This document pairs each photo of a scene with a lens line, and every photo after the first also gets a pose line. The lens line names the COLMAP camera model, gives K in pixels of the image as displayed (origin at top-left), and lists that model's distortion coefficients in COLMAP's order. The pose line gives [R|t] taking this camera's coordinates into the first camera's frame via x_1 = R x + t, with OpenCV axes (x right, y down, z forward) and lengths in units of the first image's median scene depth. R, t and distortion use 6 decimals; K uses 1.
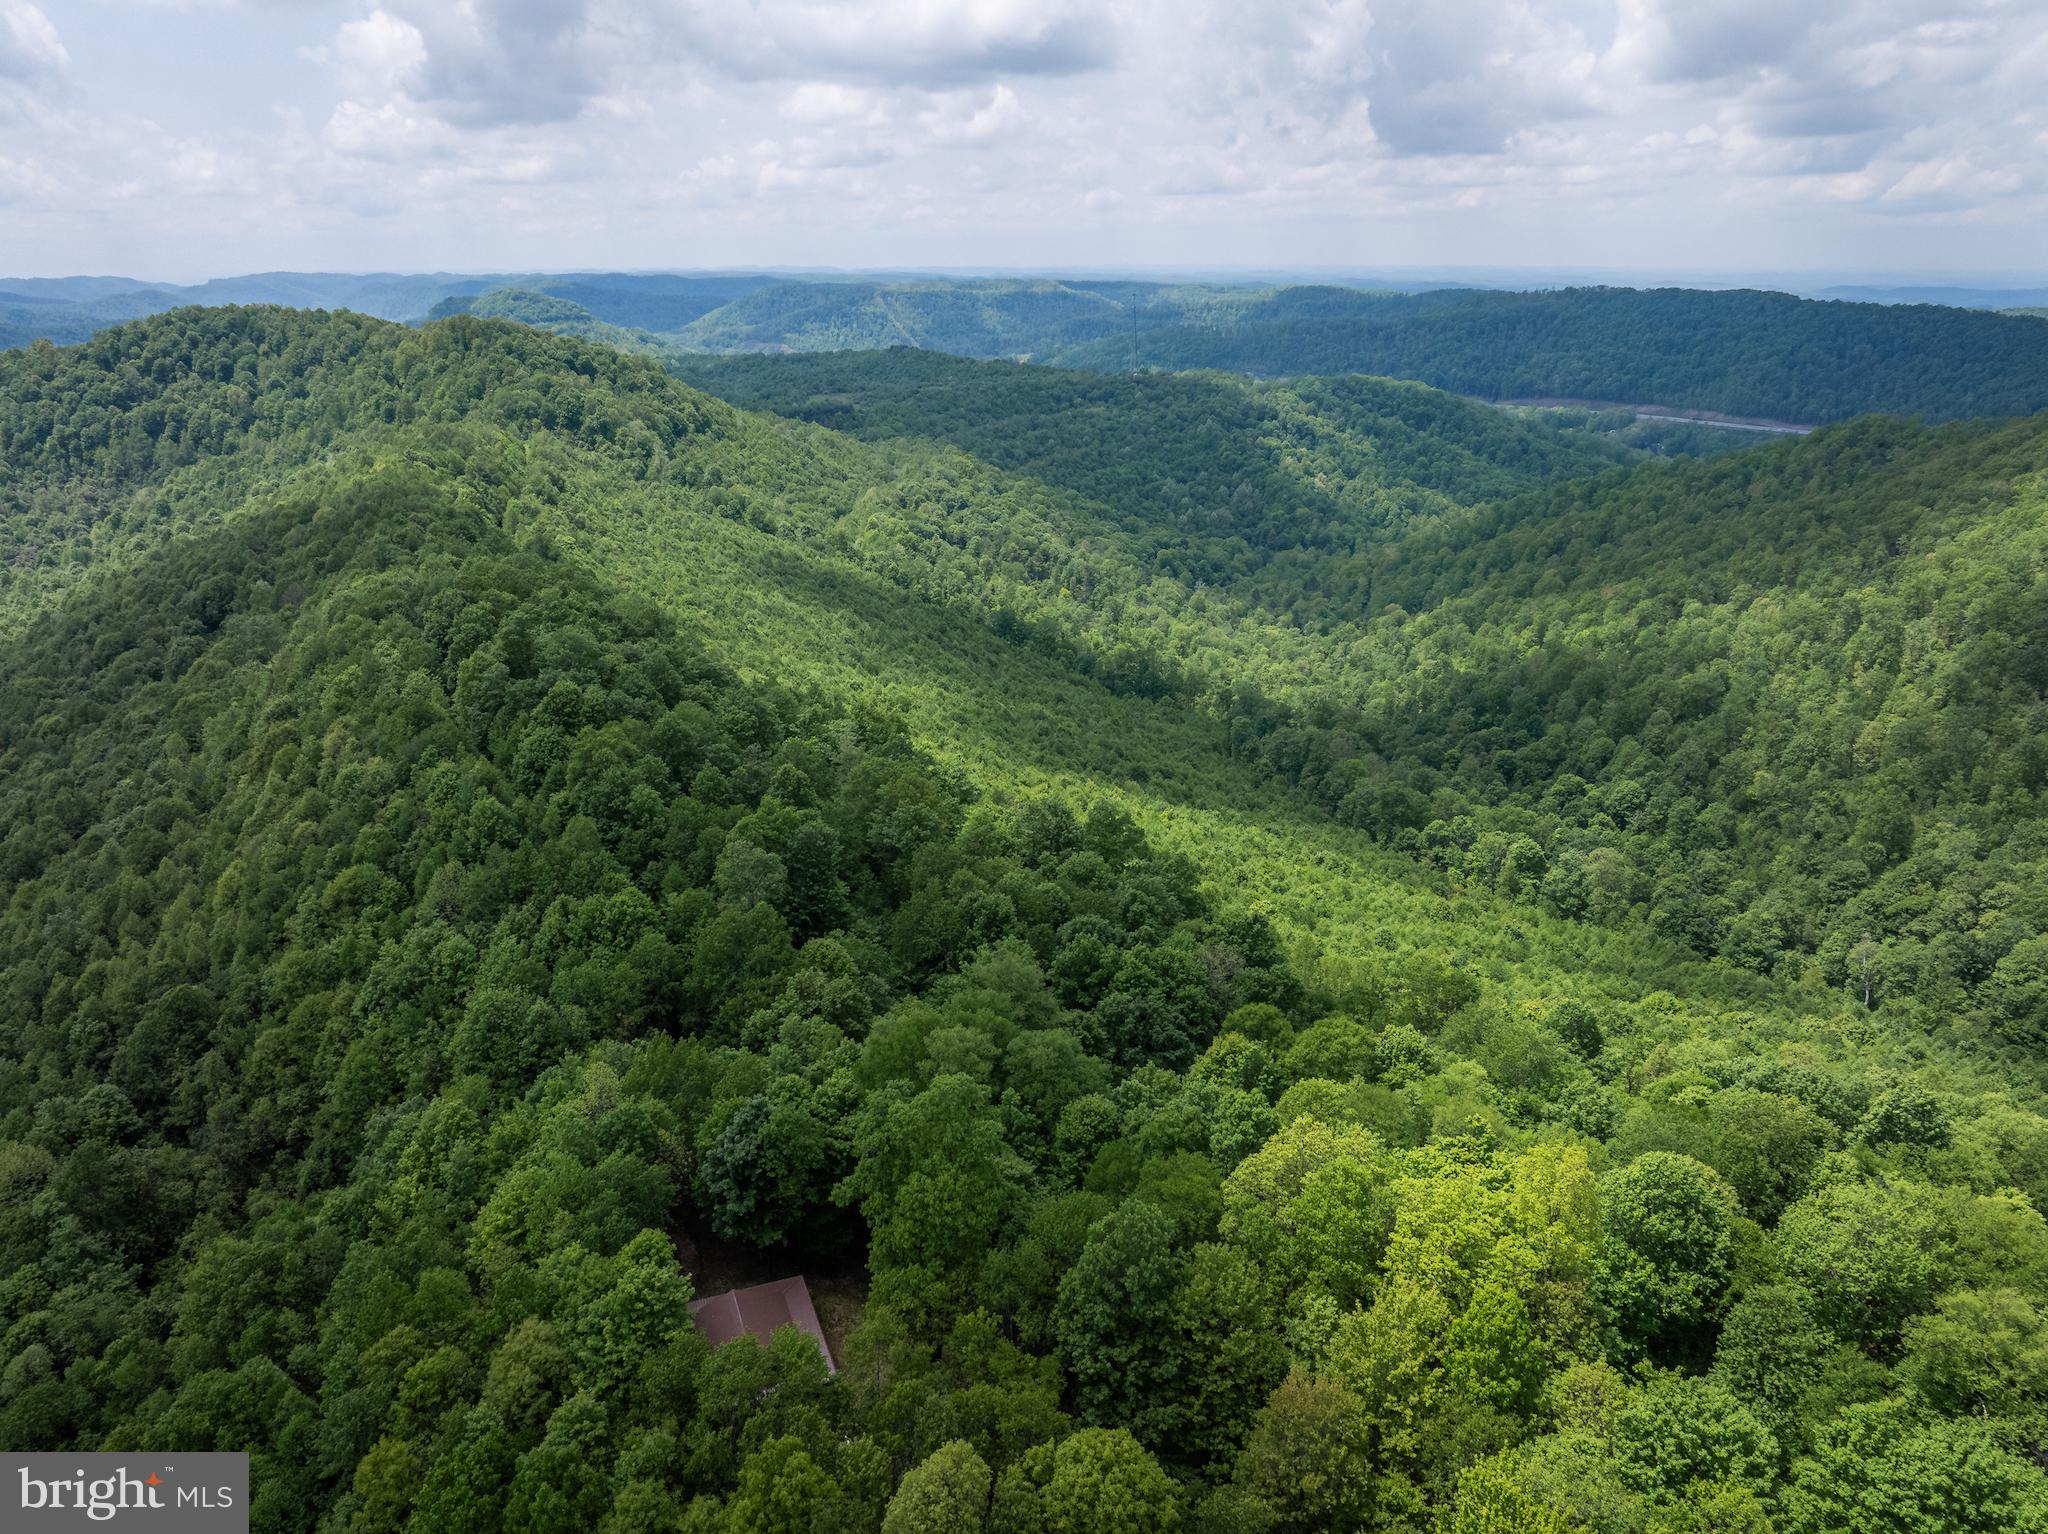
lens RADIAL K [[1444.9, 0, 1029.1], [0, 1444.9, 762.9], [0, 0, 1]] dist [-0.053478, 0.019954]
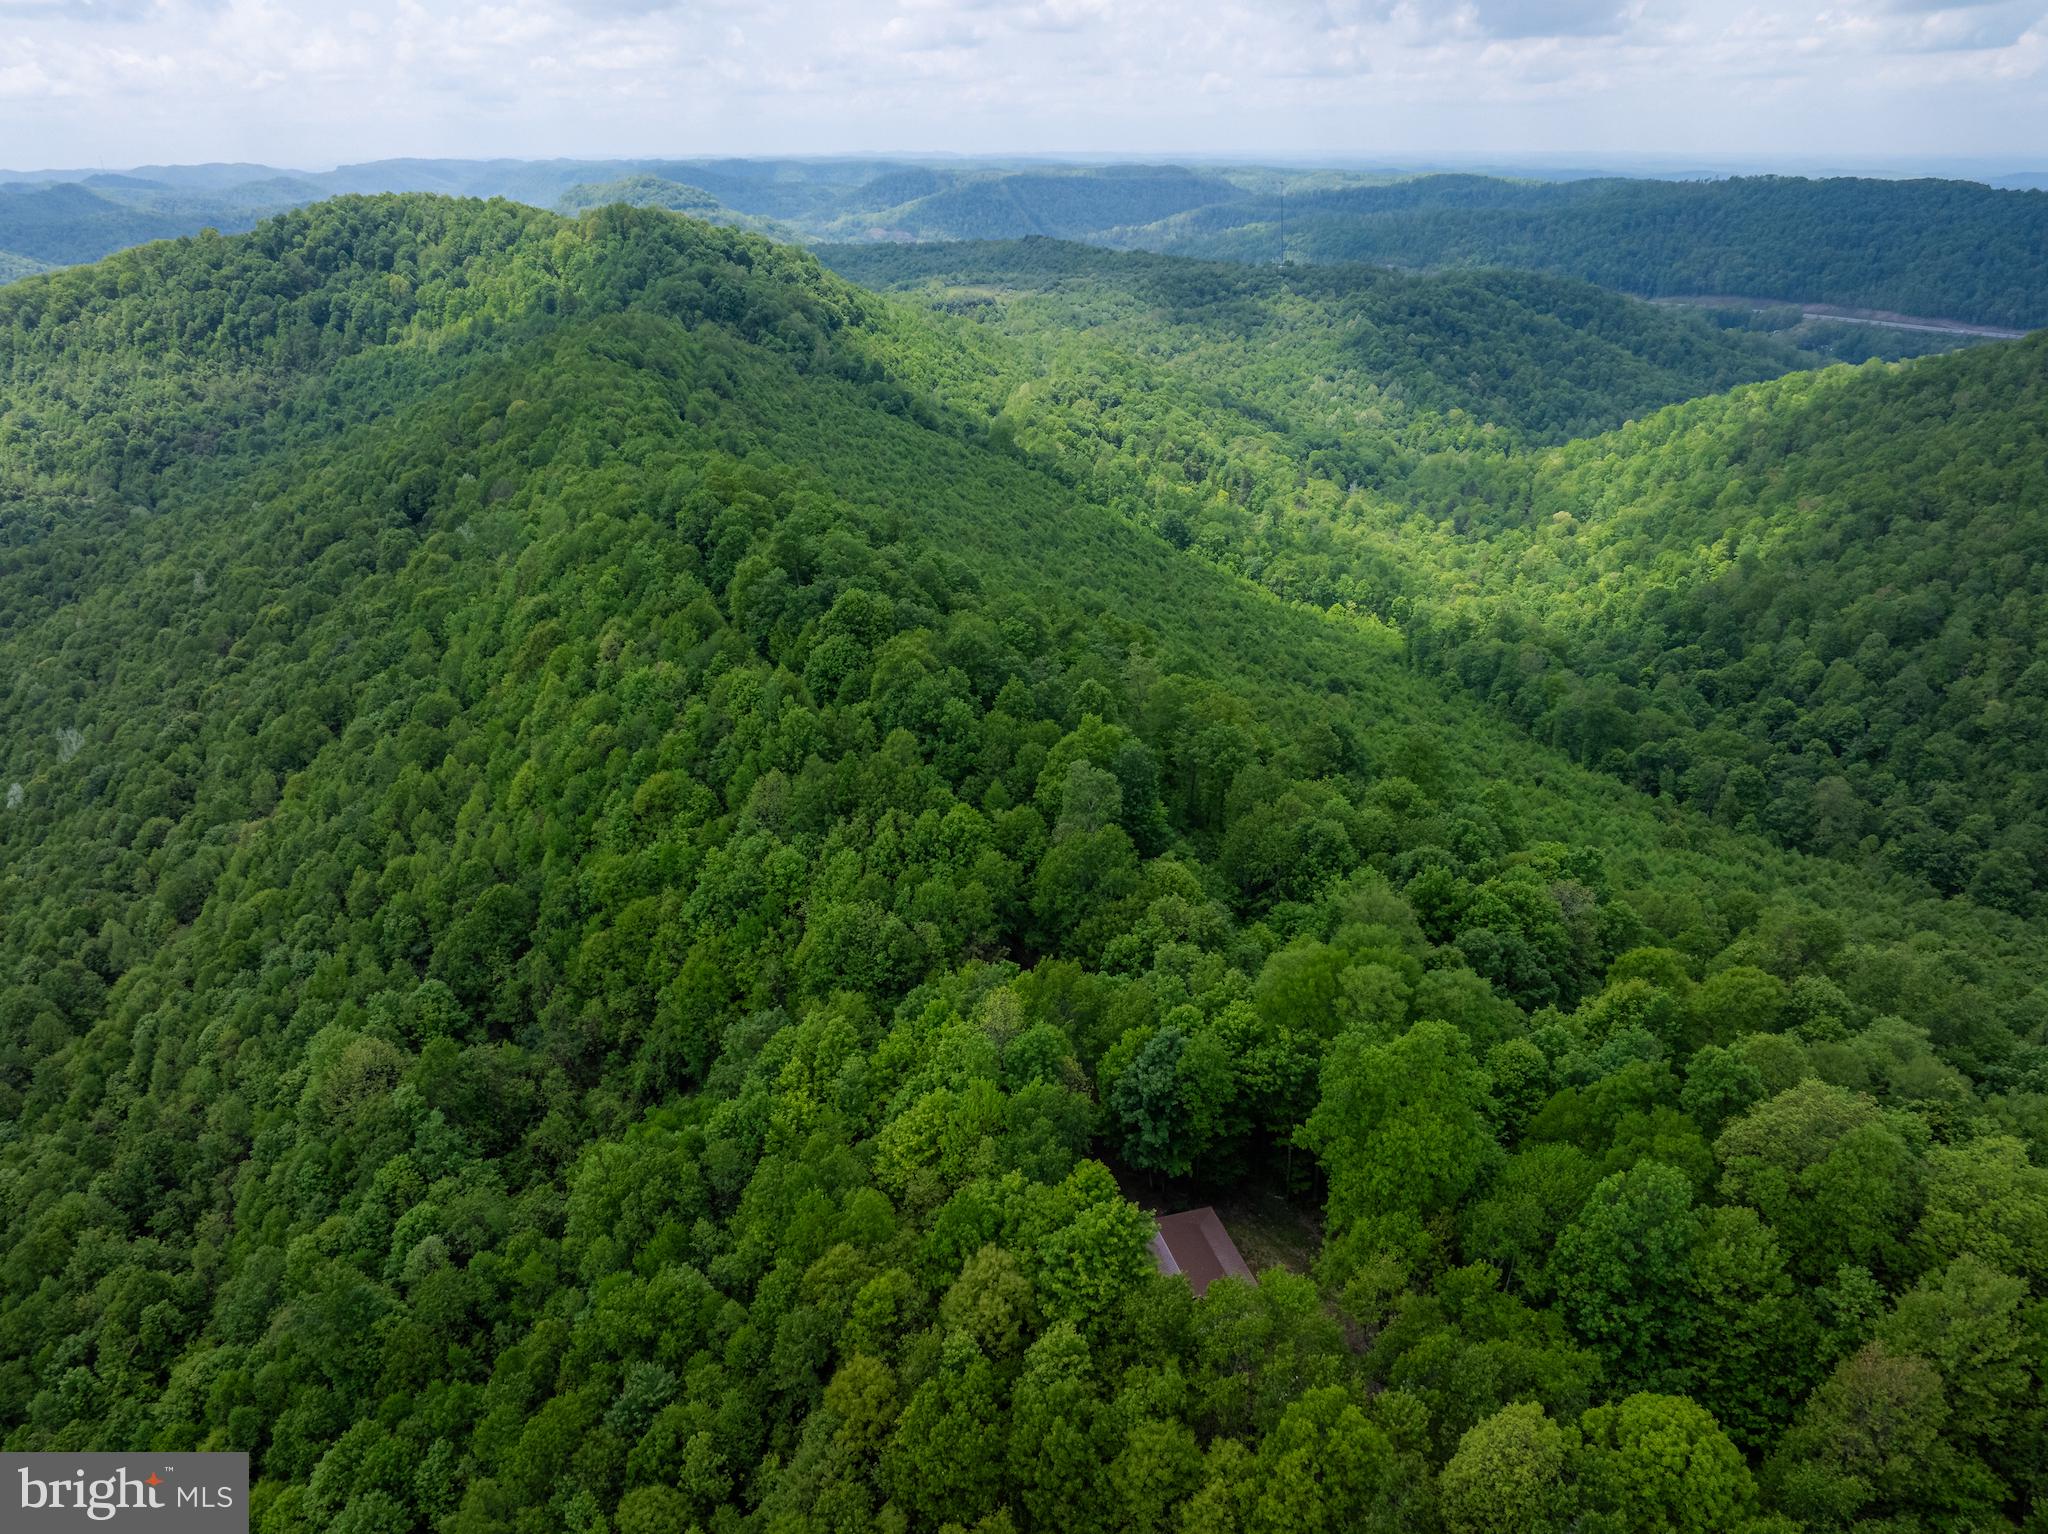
lens RADIAL K [[1444.9, 0, 1026.1], [0, 1444.9, 763.5], [0, 0, 1]] dist [-0.053478, 0.019954]
pose [[0.996983, 0.028212, -0.072313, -0.128122], [-0.023007, 0.997152, 0.071819, -0.010932], [0.074133, -0.069939, 0.994793, 0.010472]]
